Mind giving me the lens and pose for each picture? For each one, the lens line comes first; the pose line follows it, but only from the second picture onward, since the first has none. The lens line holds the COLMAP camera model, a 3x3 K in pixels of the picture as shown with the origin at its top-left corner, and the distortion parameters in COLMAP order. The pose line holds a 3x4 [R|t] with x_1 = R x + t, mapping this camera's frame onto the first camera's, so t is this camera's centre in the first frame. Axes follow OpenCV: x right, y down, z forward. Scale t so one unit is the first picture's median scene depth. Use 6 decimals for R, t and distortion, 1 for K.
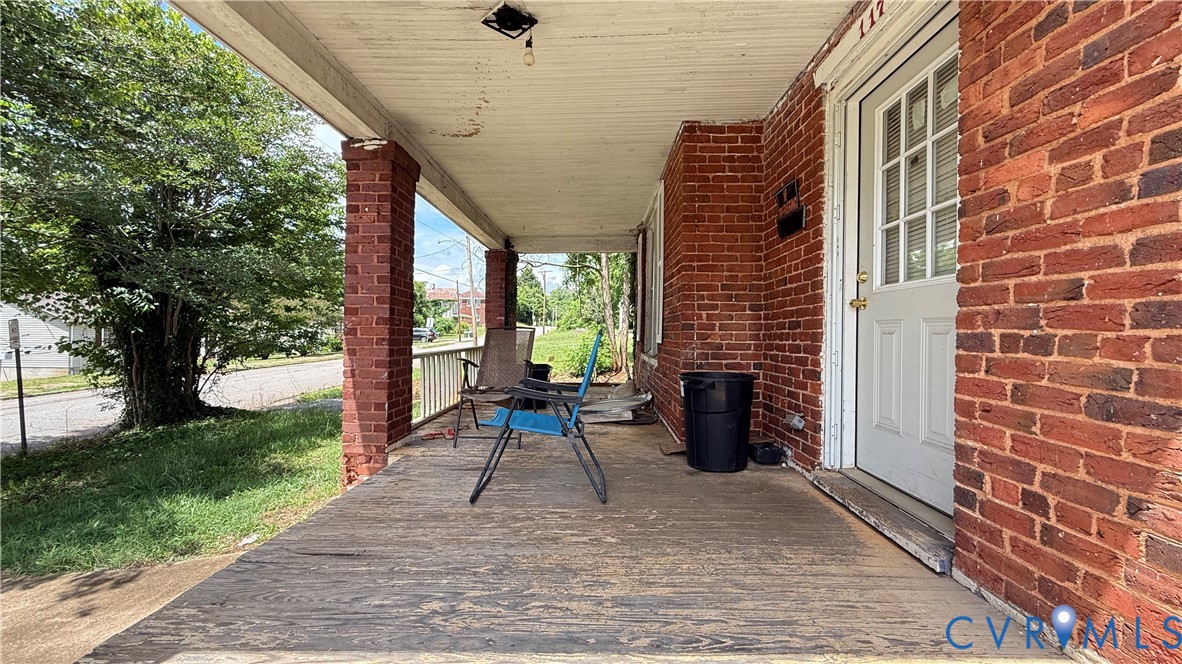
lens RADIAL K [[469.4, 0, 588.2], [0, 469.4, 332.7], [0, 0, 1]] dist [-0.001954, 0.000199]
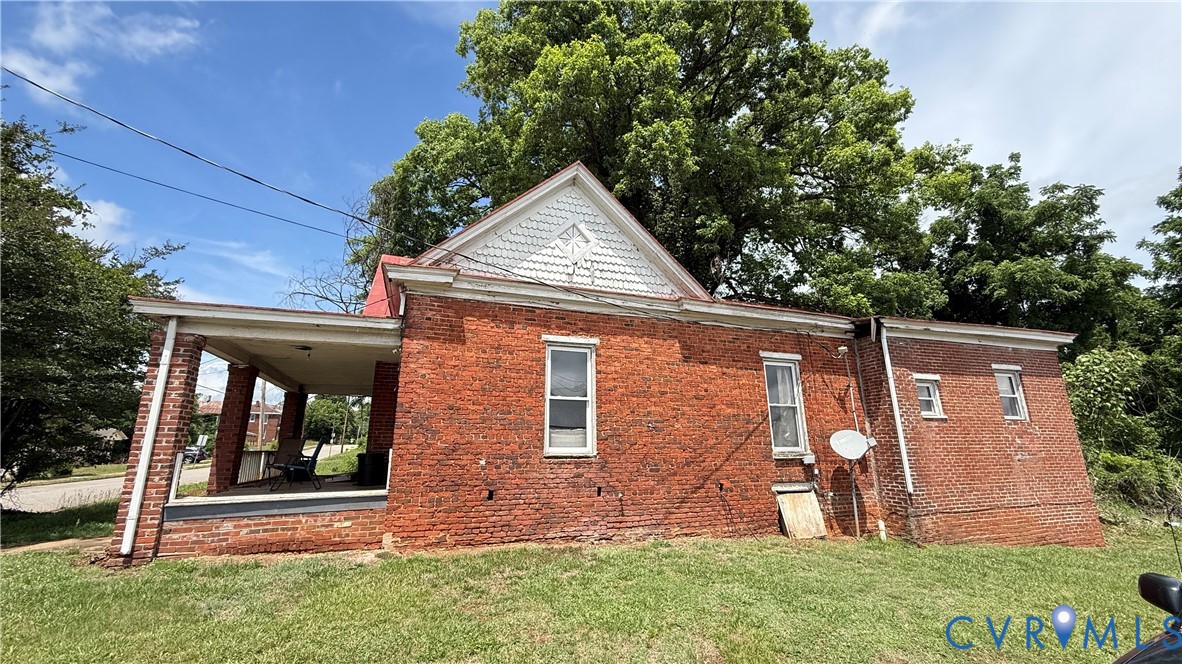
lens RADIAL K [[469.4, 0, 588.2], [0, 469.4, 332.7], [0, 0, 1]] dist [-0.001954, 0.000199]
pose [[0.933035, 0.074967, 0.351889, 0.409007], [0.013184, 0.970270, -0.241665, 0.078003], [-0.359544, 0.230121, 0.904308, -2.107772]]
